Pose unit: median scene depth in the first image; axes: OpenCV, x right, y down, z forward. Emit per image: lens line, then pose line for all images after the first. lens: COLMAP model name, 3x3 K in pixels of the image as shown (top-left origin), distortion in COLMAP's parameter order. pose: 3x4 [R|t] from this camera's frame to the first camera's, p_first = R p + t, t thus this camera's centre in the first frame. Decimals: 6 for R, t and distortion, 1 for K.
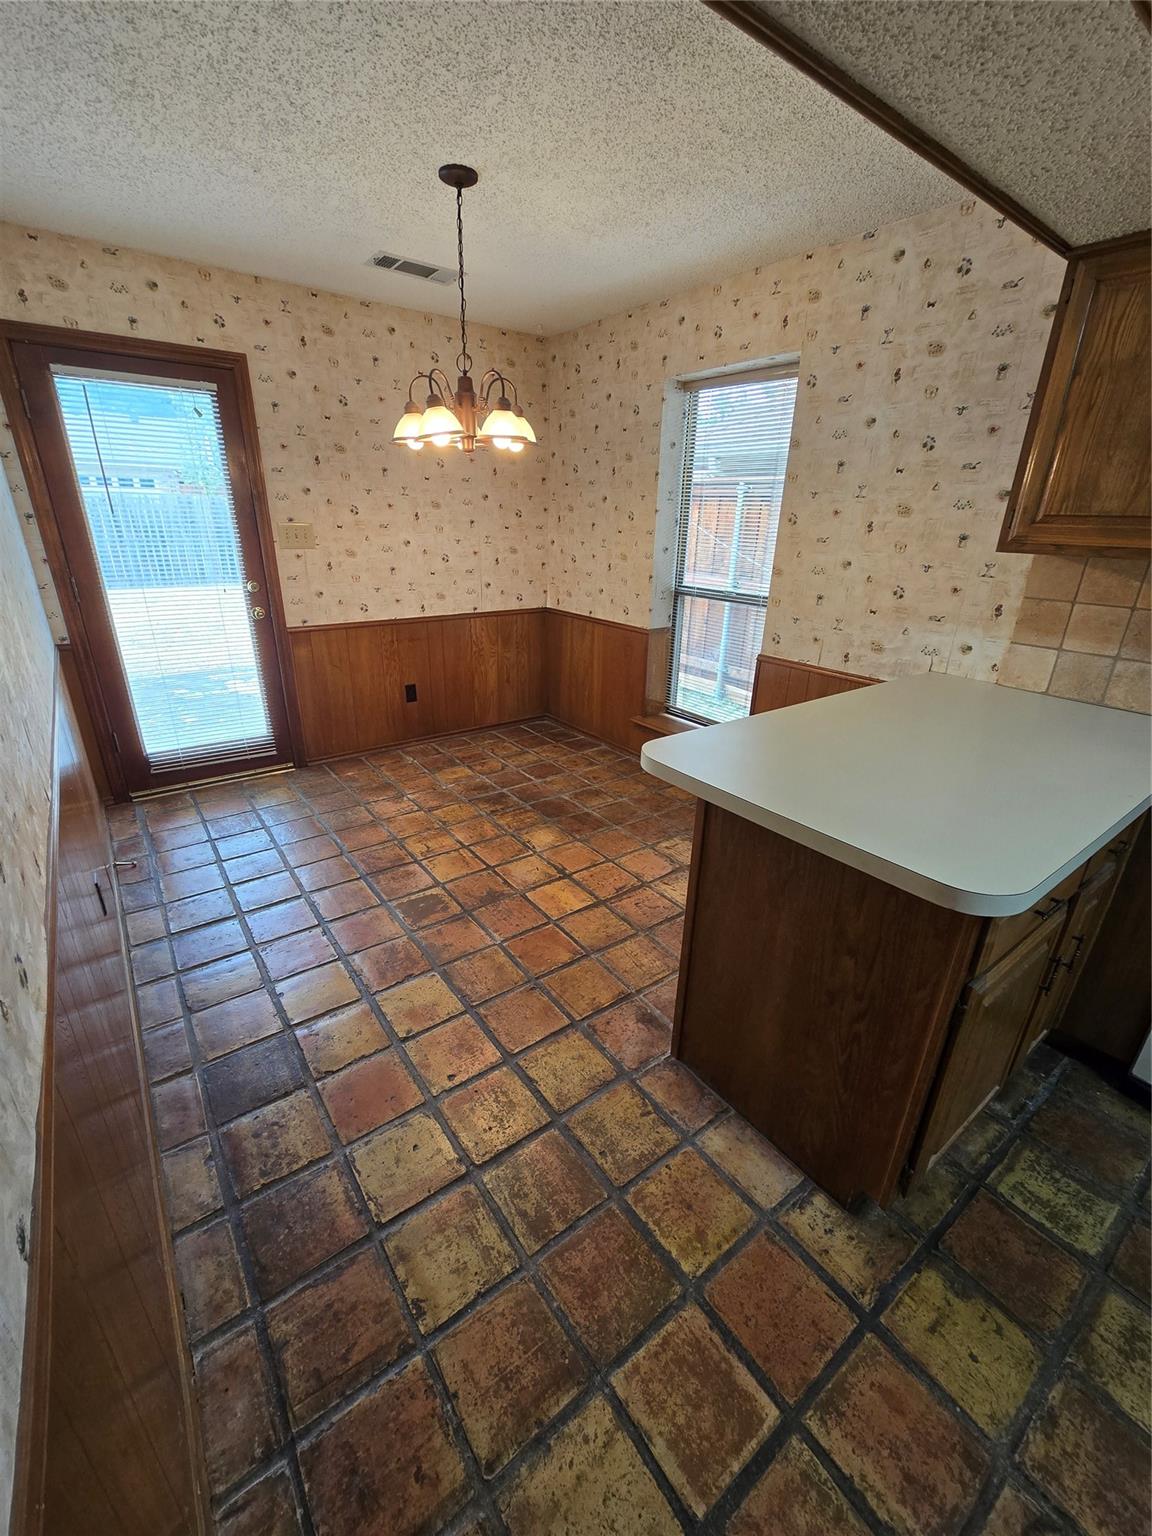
lens RADIAL K [[627.5, 0, 574.1], [0, 627.5, 767.1], [0, 0, 1]] dist [-0.010146, 0.000502]
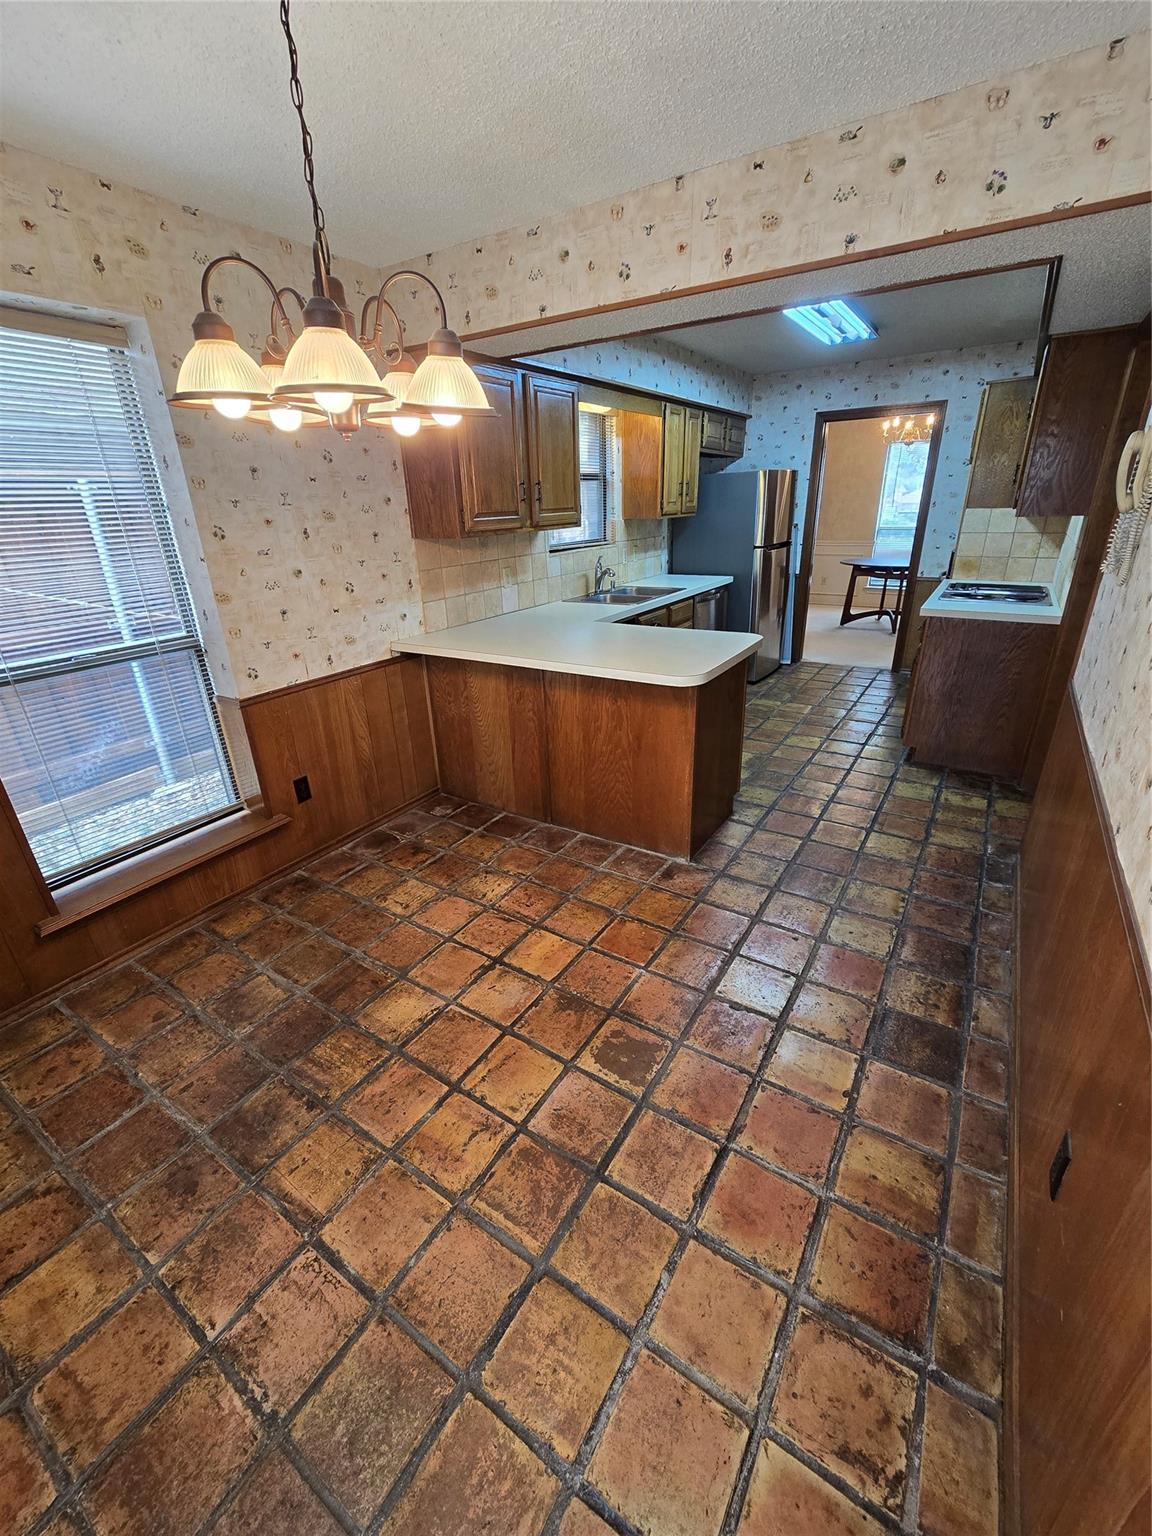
lens RADIAL K [[627.5, 0, 575.0], [0, 627.5, 767.8], [0, 0, 1]] dist [-0.010146, 0.000502]
pose [[-0.345300, -0.376106, 0.859833, -0.739468], [0.371116, 0.786788, 0.493192, -0.444589], [-0.861998, 0.489397, -0.132099, 0.989732]]
